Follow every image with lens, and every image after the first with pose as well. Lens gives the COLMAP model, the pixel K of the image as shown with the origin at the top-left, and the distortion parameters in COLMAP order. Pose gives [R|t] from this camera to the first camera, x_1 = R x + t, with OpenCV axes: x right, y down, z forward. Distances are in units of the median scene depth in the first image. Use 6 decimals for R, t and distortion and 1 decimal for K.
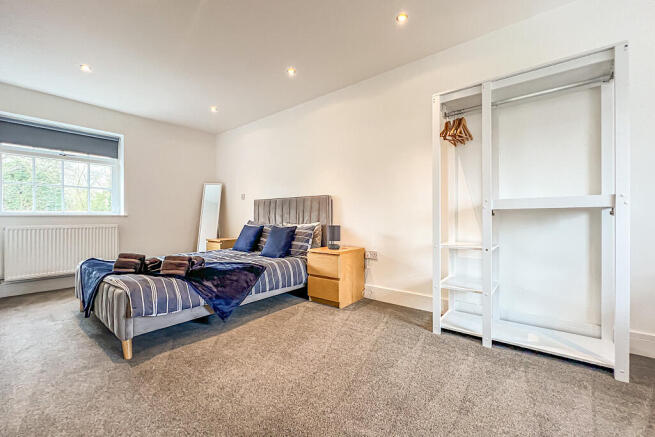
lens RADIAL K [[269.2, 0, 327.5], [0, 269.2, 218.5], [0, 0, 1]] dist [0.000714, -0.000114]
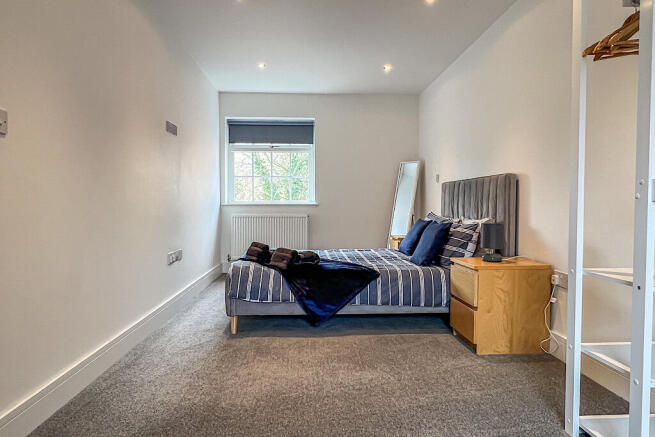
lens RADIAL K [[422.3, 0, 327.5], [0, 422.3, 218.5], [0, 0, 1]] dist [-0.001979, -0.000660]
pose [[0.666457, 0.029710, -0.744952, 0.525361], [-0.008131, 0.999436, 0.032585, -0.015155], [0.745499, -0.015659, 0.666322, 0.074635]]
